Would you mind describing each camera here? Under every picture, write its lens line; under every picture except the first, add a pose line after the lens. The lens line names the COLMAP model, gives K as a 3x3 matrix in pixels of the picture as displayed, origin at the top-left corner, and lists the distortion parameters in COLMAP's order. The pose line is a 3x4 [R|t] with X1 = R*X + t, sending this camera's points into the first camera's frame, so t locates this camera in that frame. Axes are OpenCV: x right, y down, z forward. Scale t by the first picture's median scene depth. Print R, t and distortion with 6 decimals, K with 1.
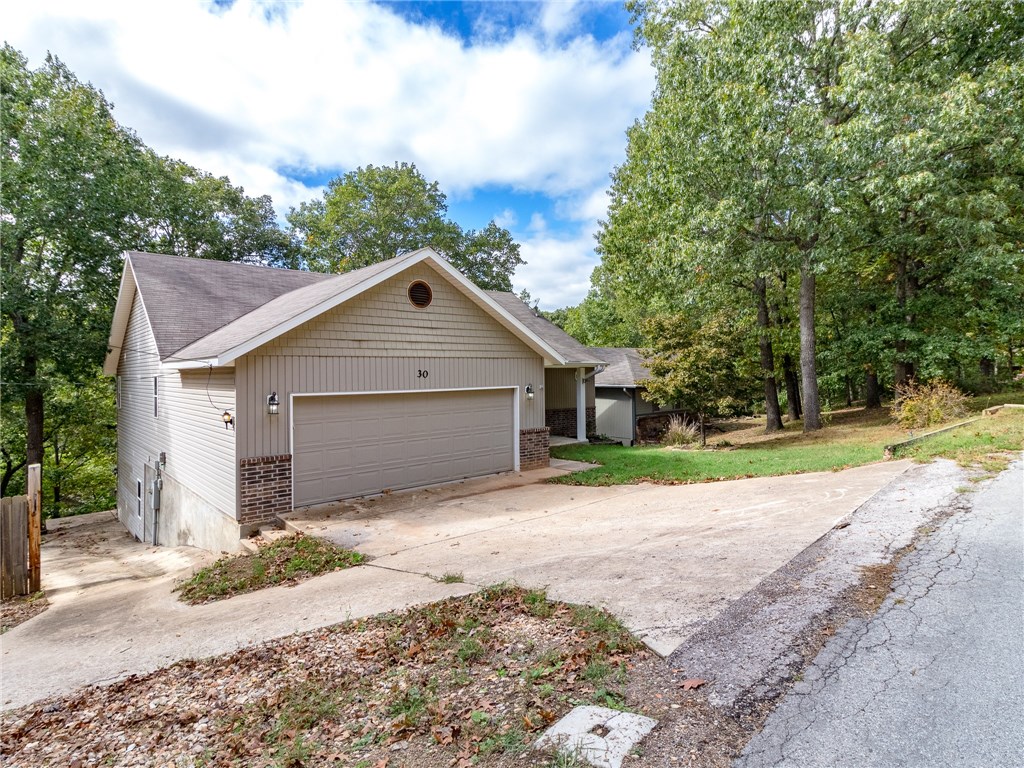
lens RADIAL K [[552.2, 0, 515.2], [0, 552.2, 373.2], [0, 0, 1]] dist [0.003141, 0.001028]
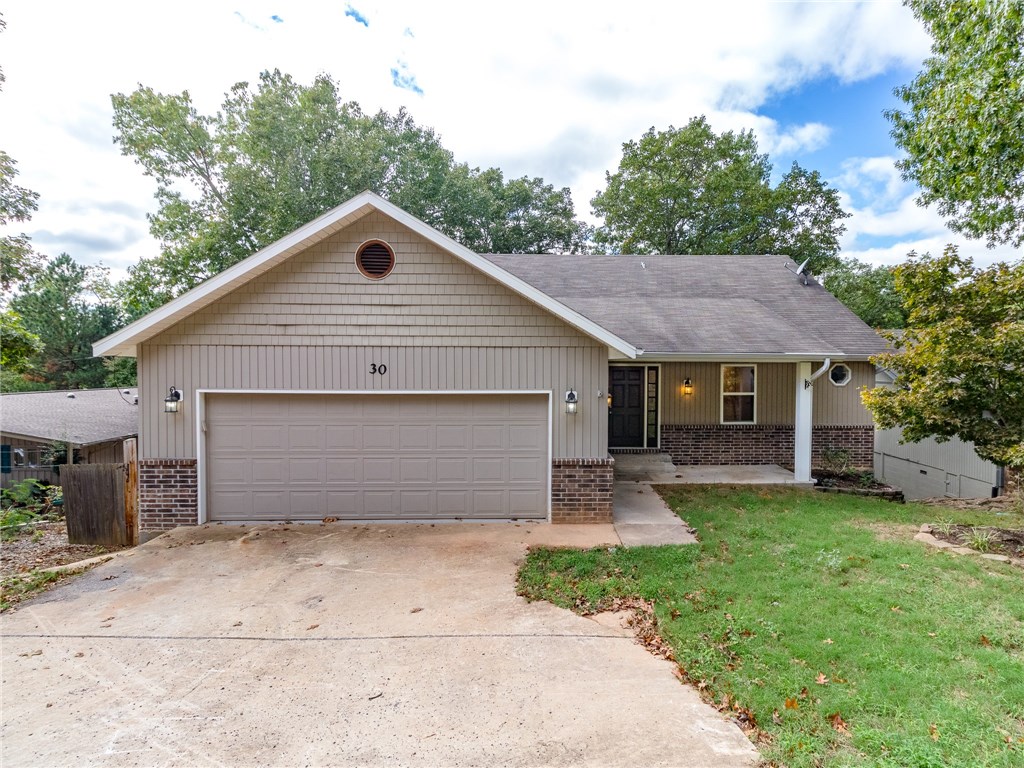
lens RADIAL K [[532.6, 0, 516.7], [0, 532.6, 377.6], [0, 0, 1]] dist [0.001100, -0.013674]
pose [[0.770734, 0.036906, -0.636087, 0.424171], [-0.015720, 0.999119, 0.038921, -0.017701], [0.636963, -0.019999, 0.770635, 0.578448]]
